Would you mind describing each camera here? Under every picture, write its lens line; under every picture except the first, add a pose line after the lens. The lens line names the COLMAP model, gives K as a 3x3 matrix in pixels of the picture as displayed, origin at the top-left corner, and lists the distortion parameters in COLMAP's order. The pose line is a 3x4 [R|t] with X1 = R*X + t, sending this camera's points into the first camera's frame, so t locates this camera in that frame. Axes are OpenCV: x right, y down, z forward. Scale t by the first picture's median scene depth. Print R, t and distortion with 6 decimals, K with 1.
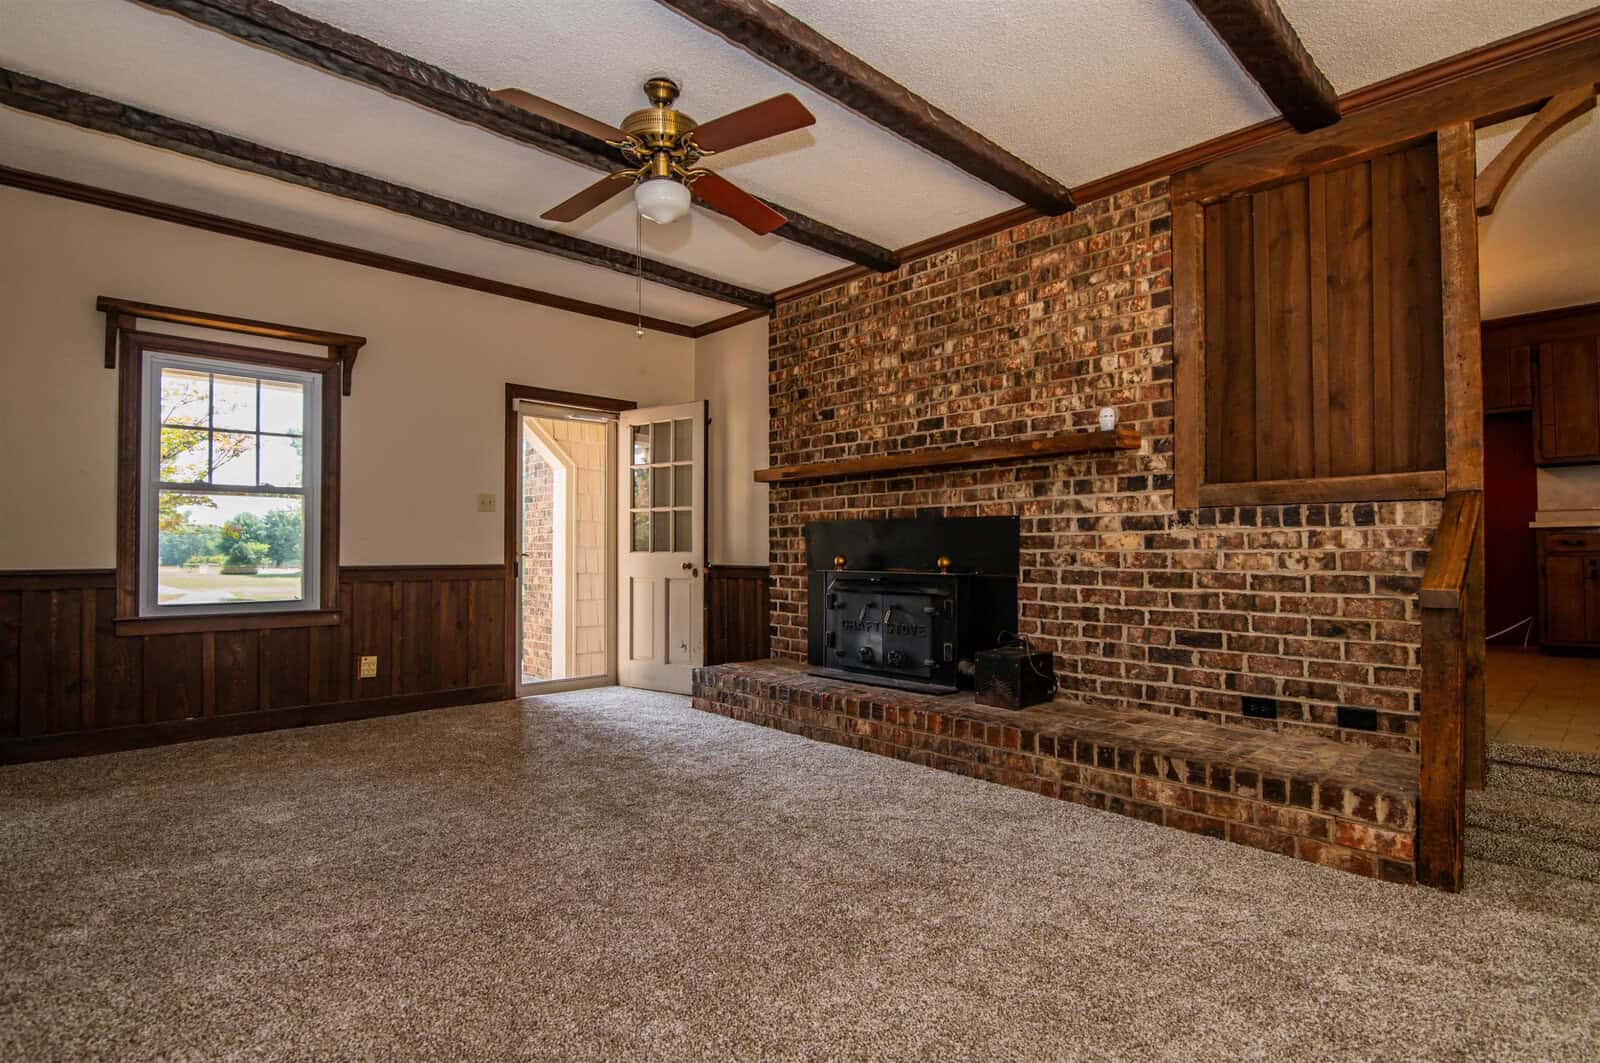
lens RADIAL K [[801.8, 0, 814.1], [0, 801.8, 536.9], [0, 0, 1]] dist [-0.006636, -0.001419]
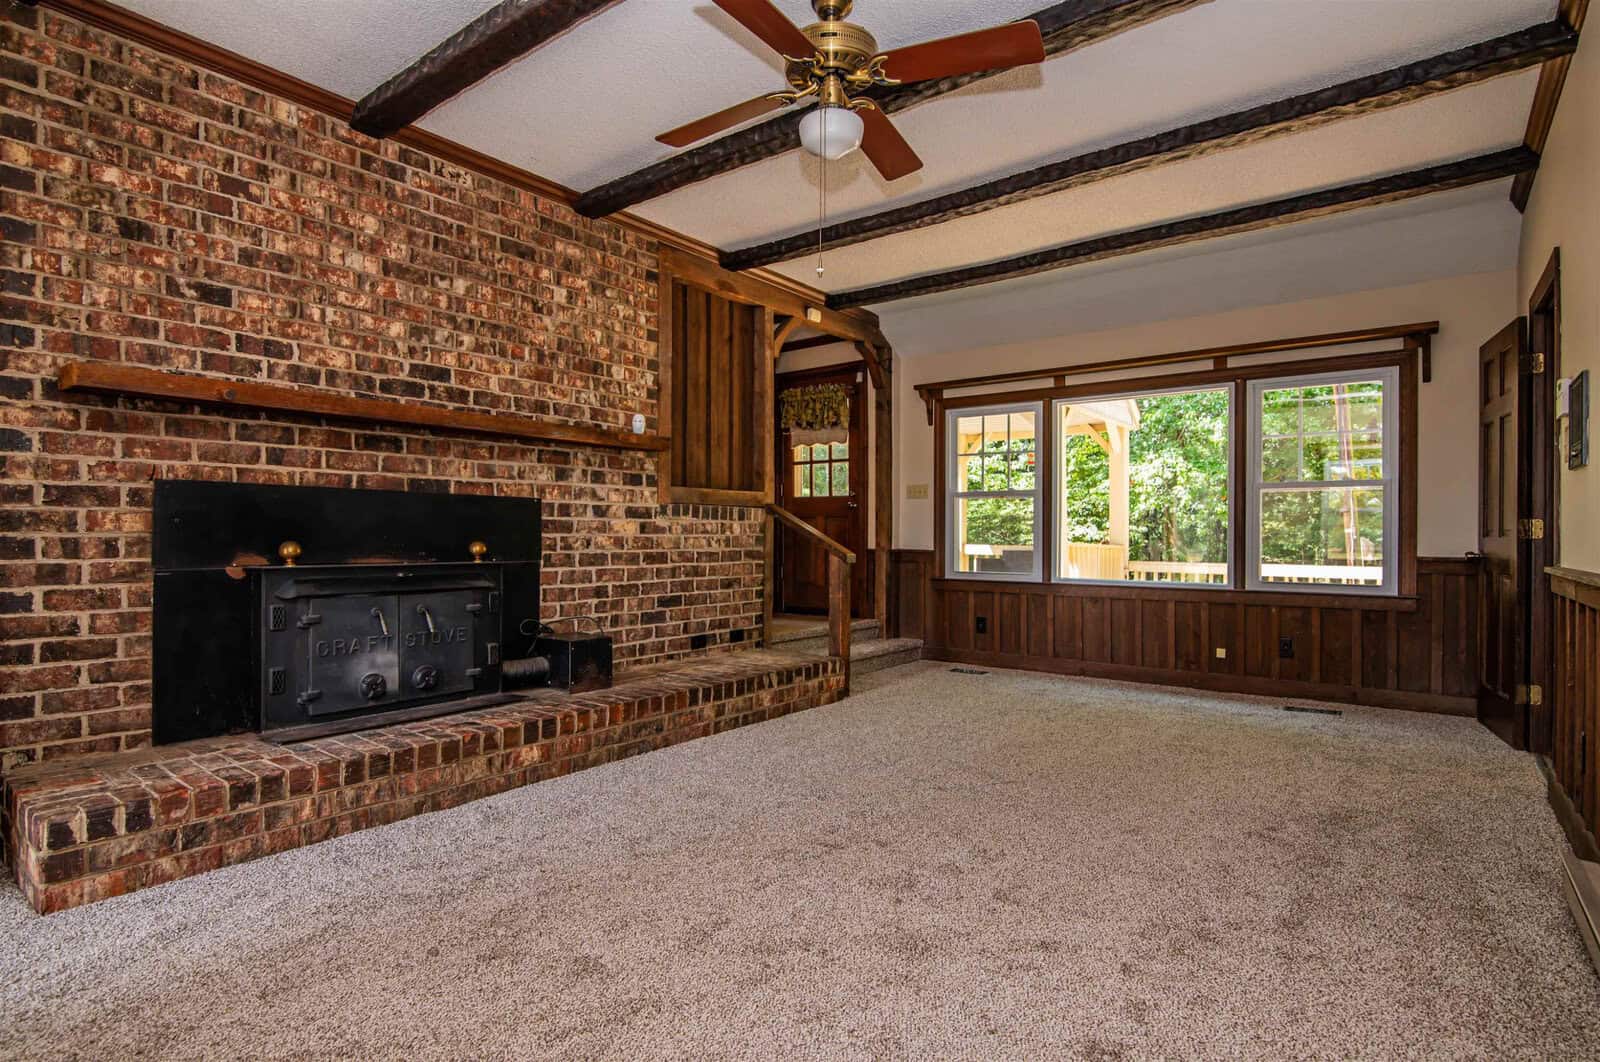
lens RADIAL K [[801.8, 0, 815.0], [0, 801.8, 534.6], [0, 0, 1]] dist [-0.006636, -0.001419]
pose [[-0.150692, -0.000735, 0.988581, -0.773487], [-0.021729, 0.999761, -0.002569, 0.012615], [-0.988342, -0.021868, -0.150672, 0.842631]]
